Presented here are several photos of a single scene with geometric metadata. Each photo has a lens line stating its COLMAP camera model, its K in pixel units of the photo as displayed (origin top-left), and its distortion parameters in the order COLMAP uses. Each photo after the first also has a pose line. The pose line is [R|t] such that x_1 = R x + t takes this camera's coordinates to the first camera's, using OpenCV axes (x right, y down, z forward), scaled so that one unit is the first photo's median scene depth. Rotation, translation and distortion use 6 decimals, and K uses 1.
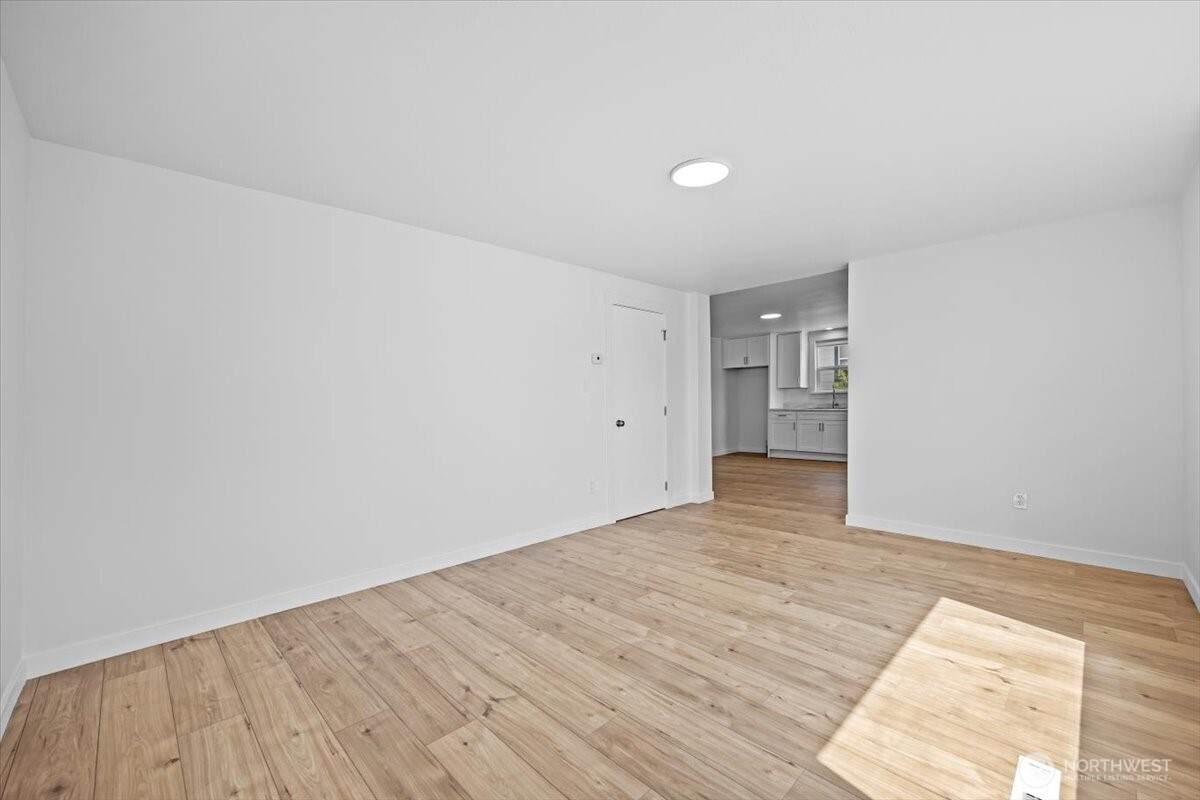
lens RADIAL K [[484.9, 0, 601.8], [0, 484.9, 397.0], [0, 0, 1]] dist [0.000763, 0.000092]
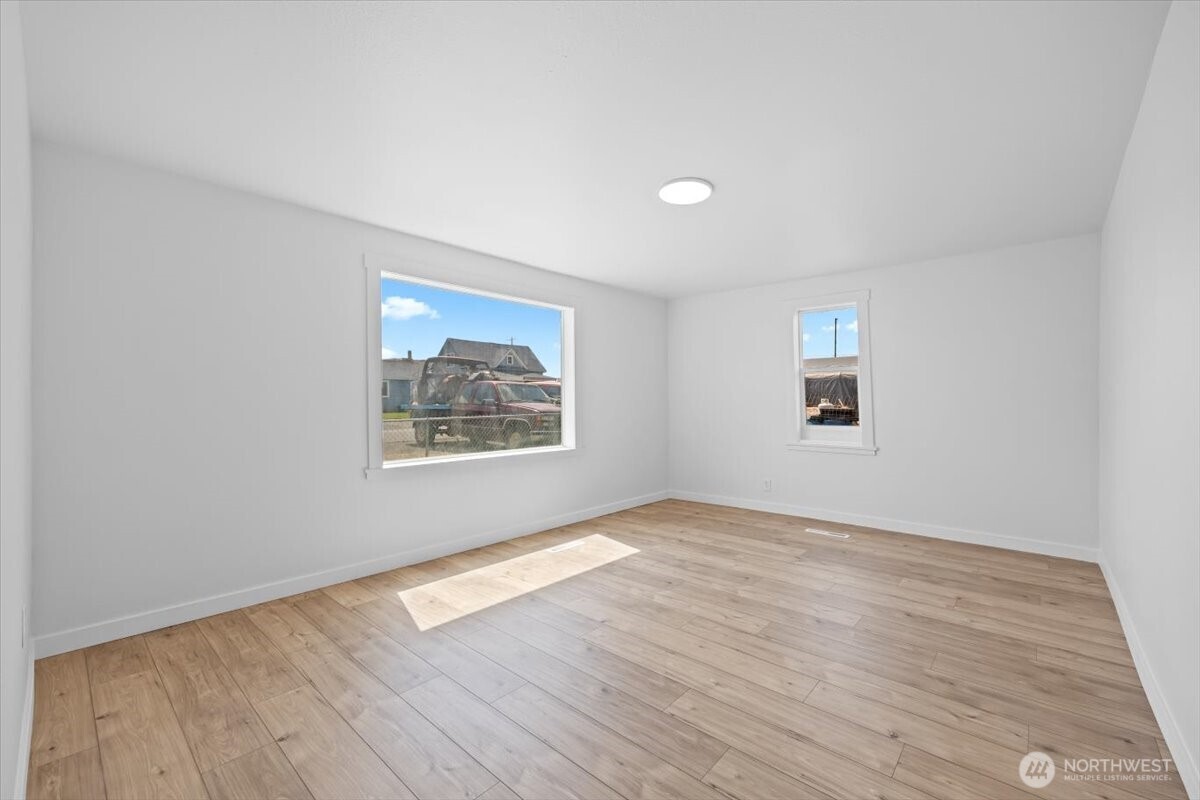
lens RADIAL K [[484.9, 0, 601.8], [0, 484.9, 397.0], [0, 0, 1]] dist [0.000763, 0.000092]
pose [[-0.997848, 0.017001, -0.063324, 0.493544], [0.018260, 0.999646, -0.019362, 0.021907], [0.062973, -0.020476, -0.997805, 2.169323]]
